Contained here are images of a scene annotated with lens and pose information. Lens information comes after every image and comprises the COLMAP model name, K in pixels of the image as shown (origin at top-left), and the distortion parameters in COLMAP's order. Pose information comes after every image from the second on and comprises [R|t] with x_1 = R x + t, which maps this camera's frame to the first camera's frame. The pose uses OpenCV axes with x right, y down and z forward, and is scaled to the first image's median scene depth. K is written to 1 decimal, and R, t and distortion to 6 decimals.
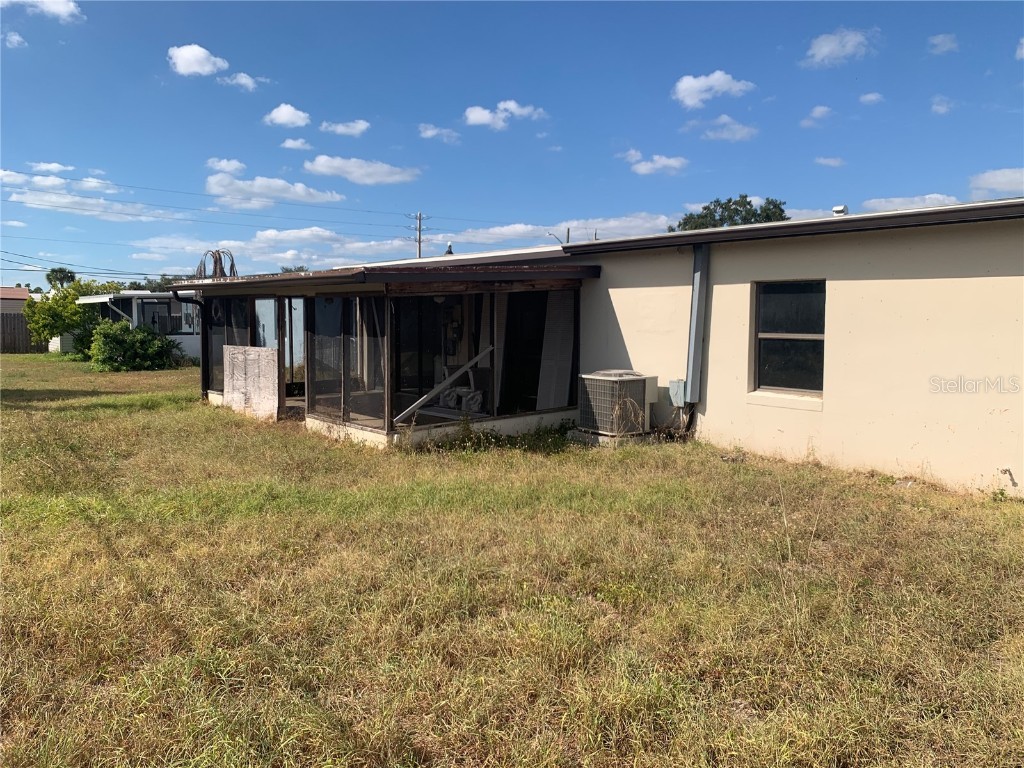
lens RADIAL K [[807.4, 0, 512.0], [0, 807.4, 384.0], [0, 0, 1]] dist [0.002320, 0.003324]
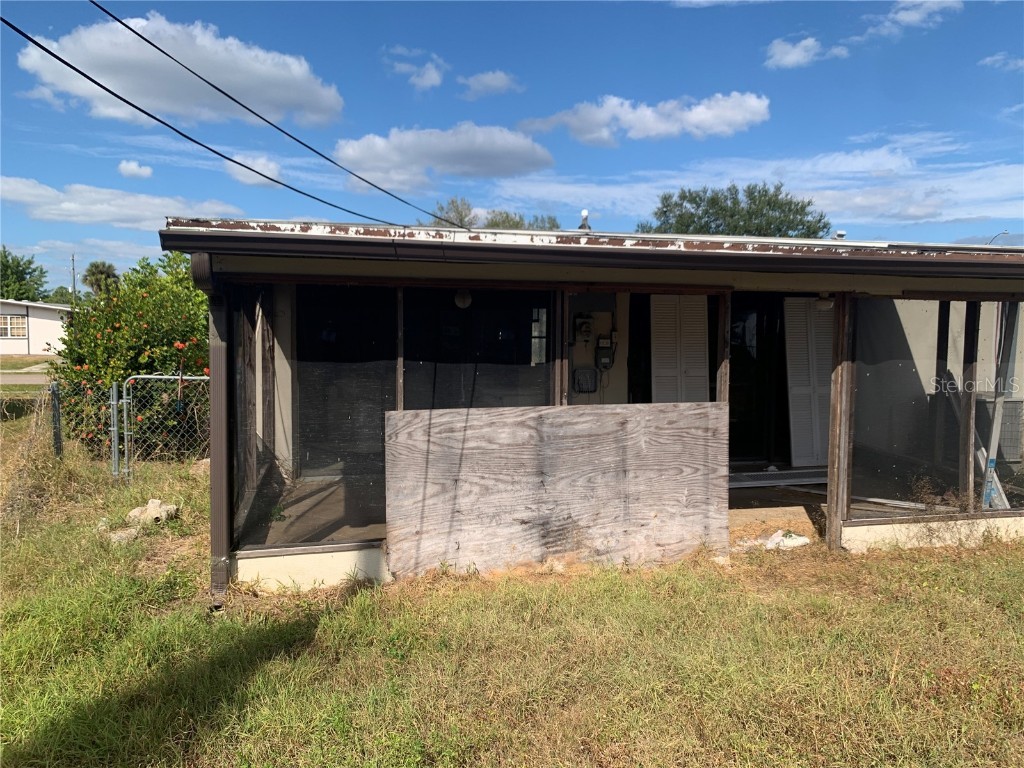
lens RADIAL K [[784.5, 0, 512.0], [0, 784.5, 384.0], [0, 0, 1]] dist [0.003948, -0.007361]
pose [[0.436814, -0.064686, 0.897223, -0.814604], [0.071072, 0.996775, 0.037262, -0.087641], [-0.896740, 0.047491, 0.440003, 0.994664]]
